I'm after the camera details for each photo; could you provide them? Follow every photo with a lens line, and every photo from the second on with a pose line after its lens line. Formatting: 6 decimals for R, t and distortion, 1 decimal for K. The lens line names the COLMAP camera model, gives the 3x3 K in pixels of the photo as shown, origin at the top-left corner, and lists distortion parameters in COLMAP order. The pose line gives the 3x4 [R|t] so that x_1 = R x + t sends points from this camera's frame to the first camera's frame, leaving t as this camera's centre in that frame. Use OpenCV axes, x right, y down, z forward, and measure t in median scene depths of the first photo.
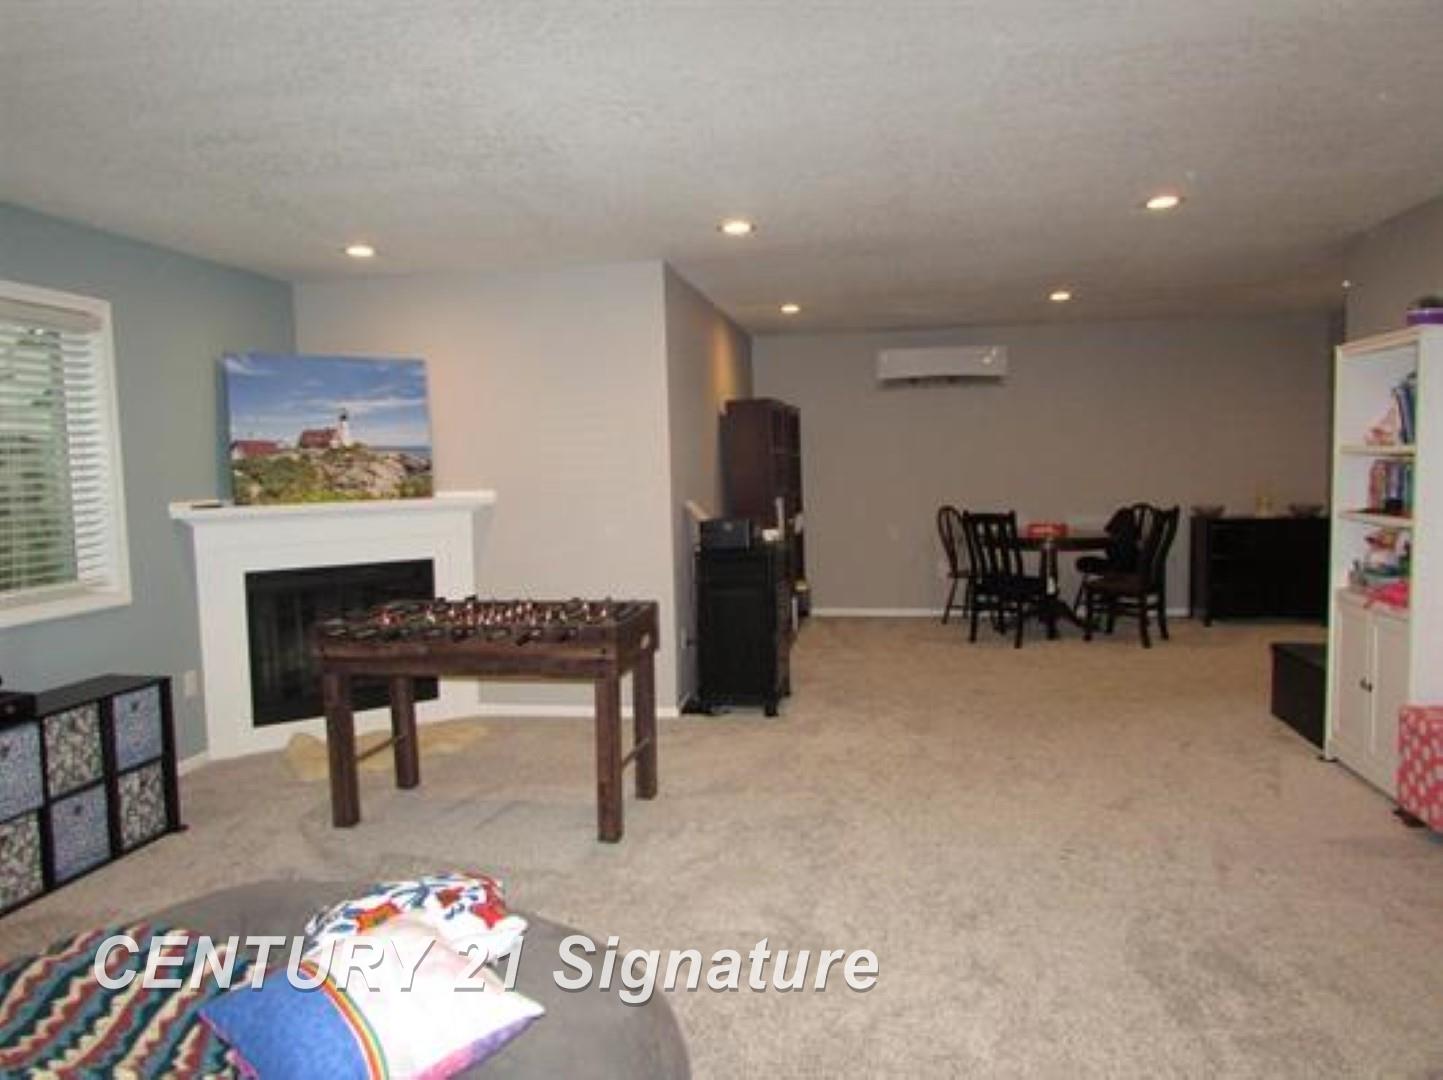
lens RADIAL K [[1020.6, 0, 709.4], [0, 1020.6, 540.4], [0, 0, 1]] dist [-0.056264, 0.034501]
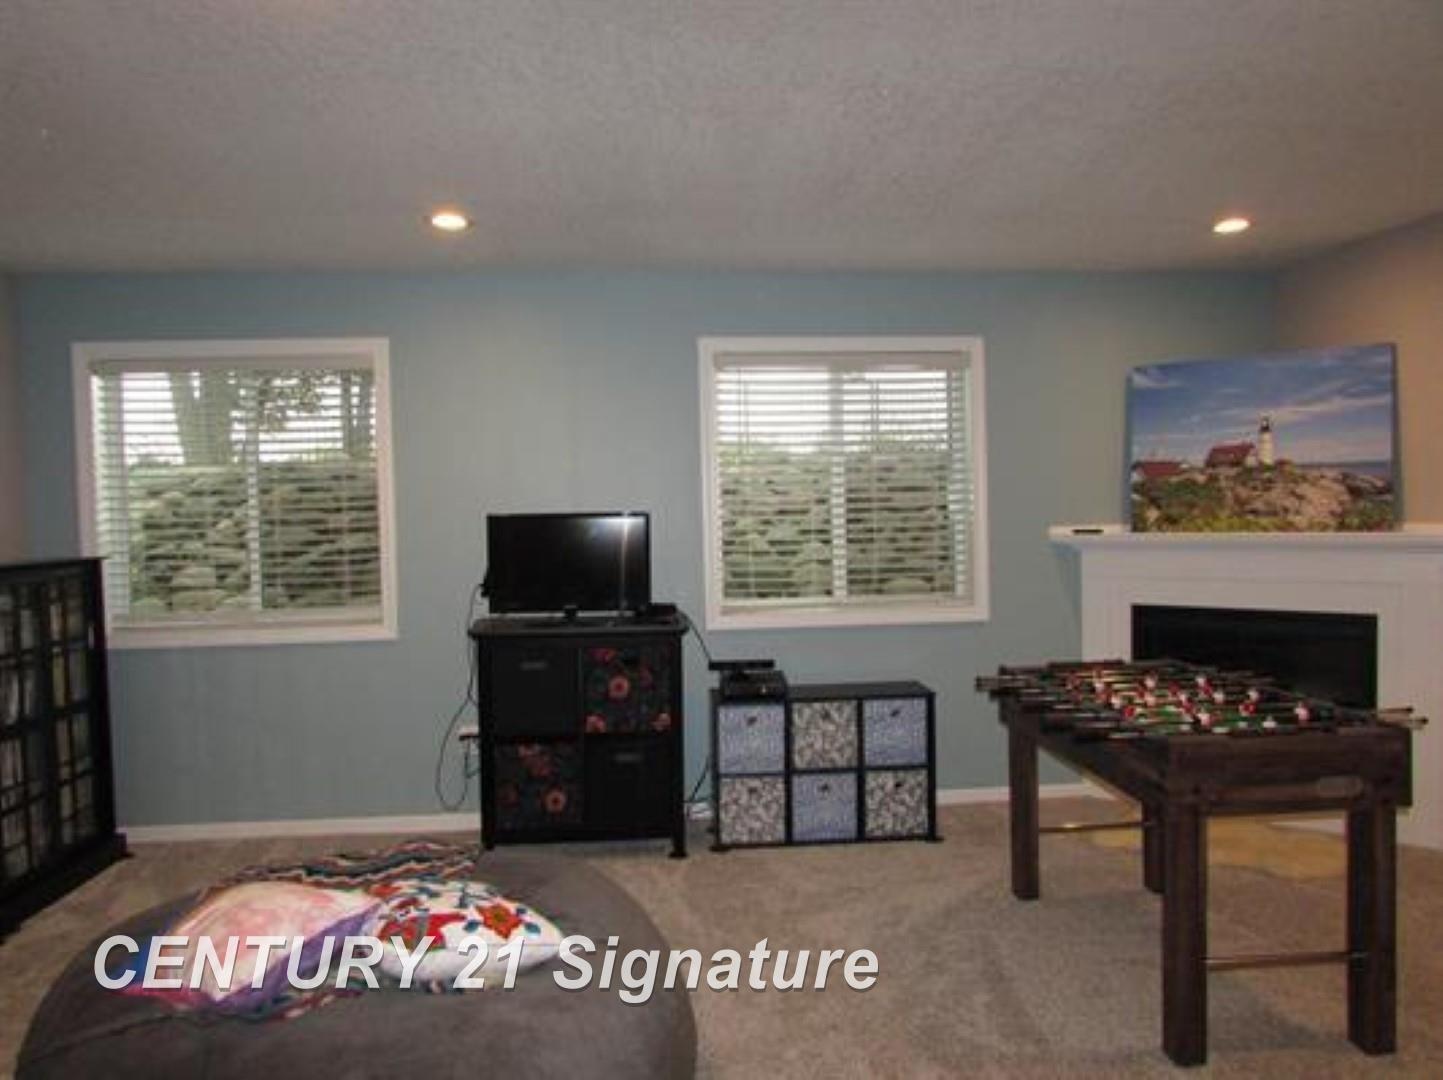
lens RADIAL K [[1020.6, 0, 709.4], [0, 1020.6, 540.4], [0, 0, 1]] dist [-0.056264, 0.034501]
pose [[0.261136, 0.048689, -0.964073, 0.325975], [-0.055606, 0.997827, 0.035331, -0.037533], [0.963699, 0.044382, 0.263276, 0.380816]]
